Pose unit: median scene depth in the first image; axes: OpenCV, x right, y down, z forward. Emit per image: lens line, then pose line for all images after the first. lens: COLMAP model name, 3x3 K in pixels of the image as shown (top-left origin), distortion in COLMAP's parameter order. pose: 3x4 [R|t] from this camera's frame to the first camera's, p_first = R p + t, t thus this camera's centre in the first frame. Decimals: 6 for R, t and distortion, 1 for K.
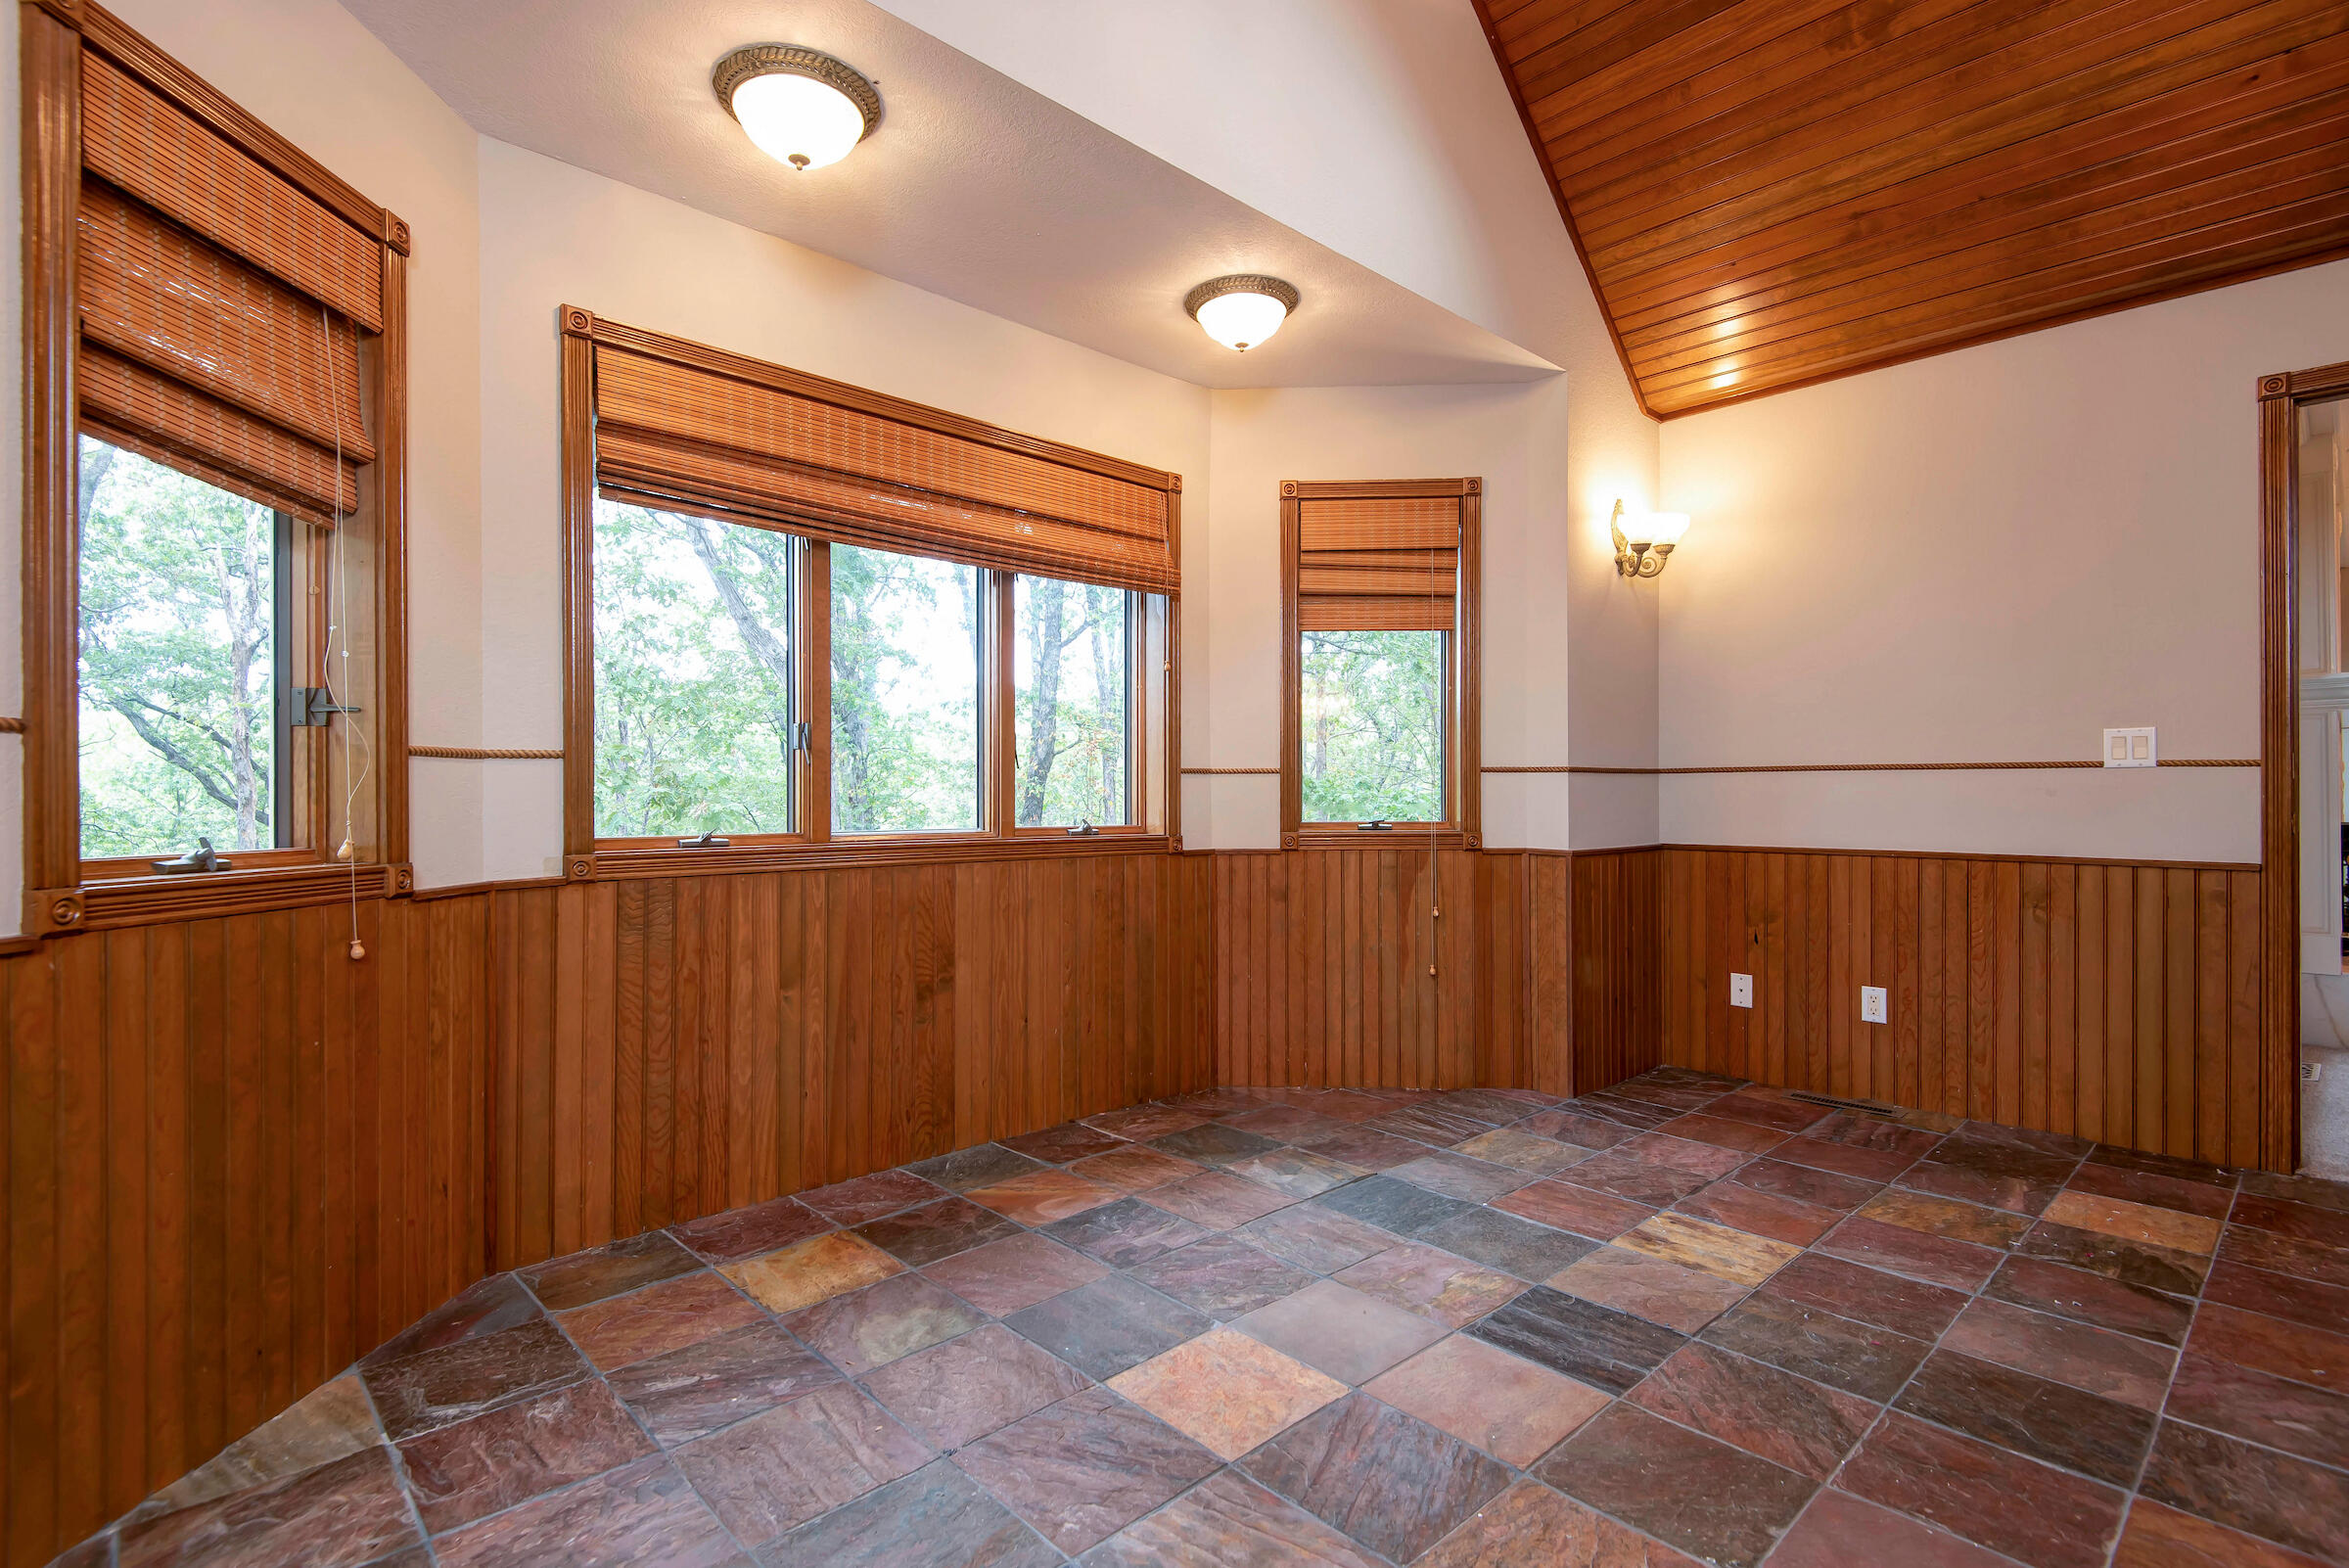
lens RADIAL K [[1071.9, 0, 1173.1], [0, 1071.9, 793.6], [0, 0, 1]] dist [0.022478, -0.006942]
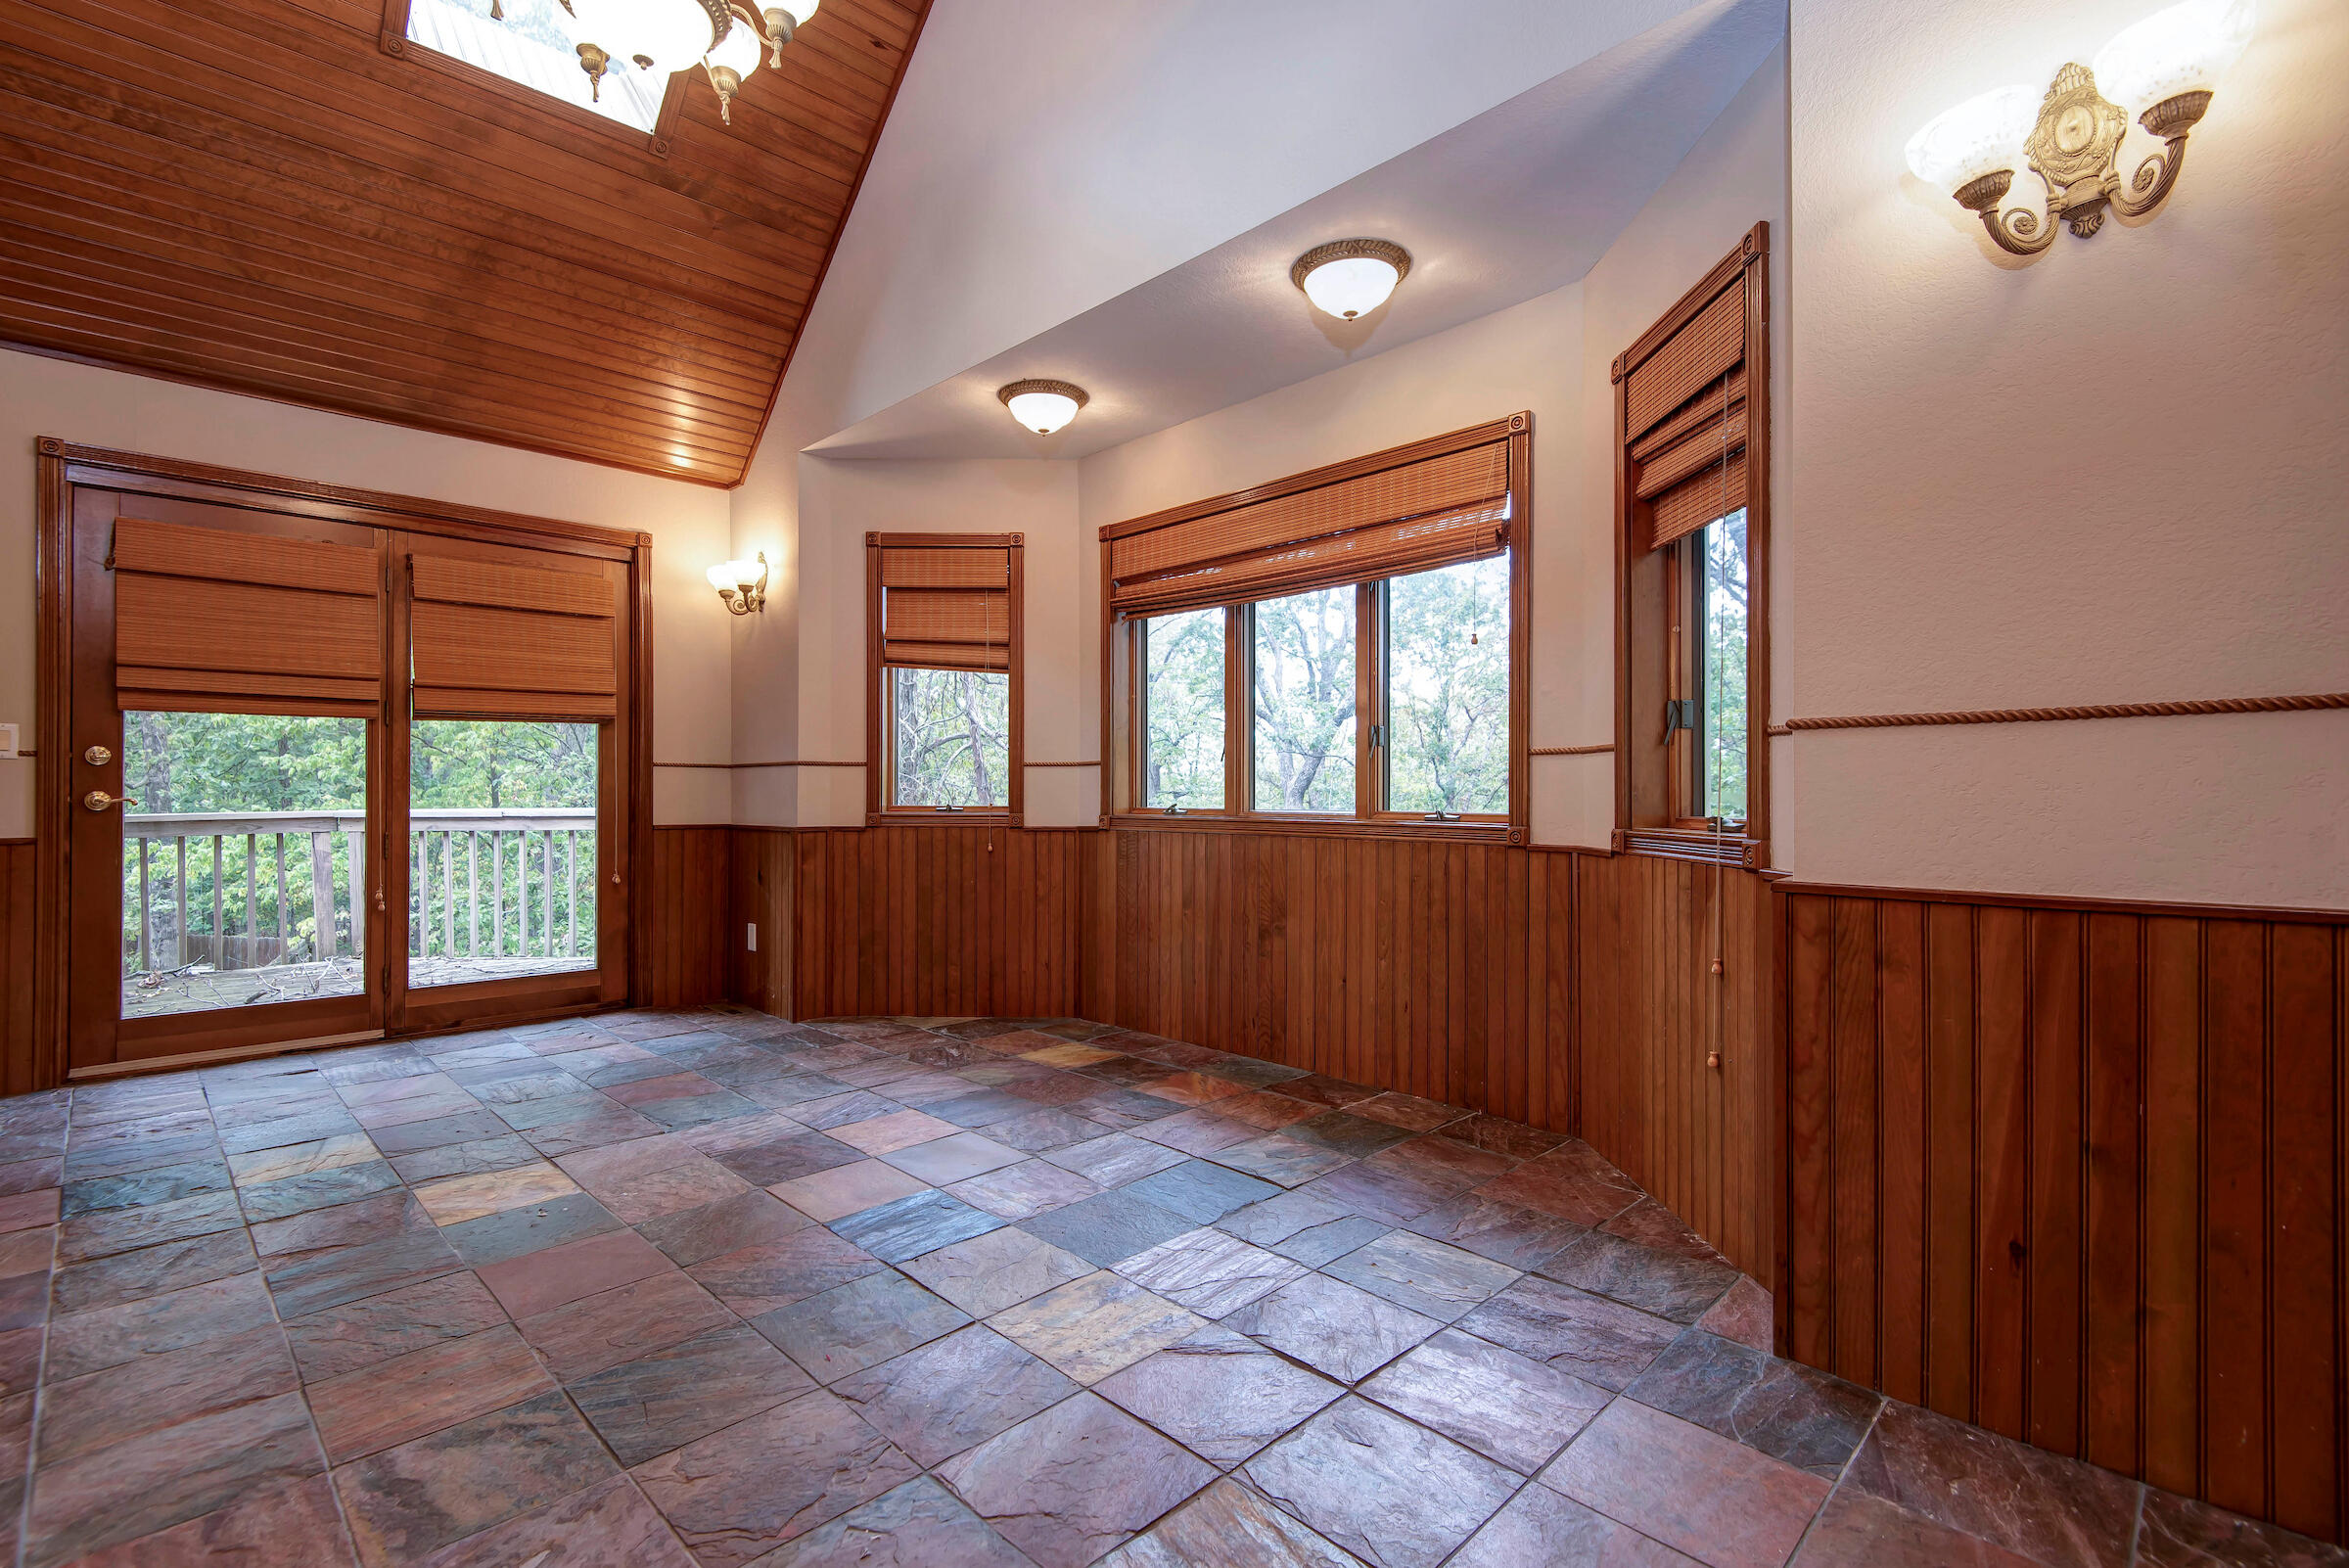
lens RADIAL K [[1071.9, 0, 1173.1], [0, 1071.9, 793.6], [0, 0, 1]] dist [0.022478, -0.006942]
pose [[0.040705, 0.007790, -0.999141, 1.106724], [0.008340, 0.999932, 0.008136, 0.002313], [0.999136, -0.008664, 0.040637, 0.863561]]
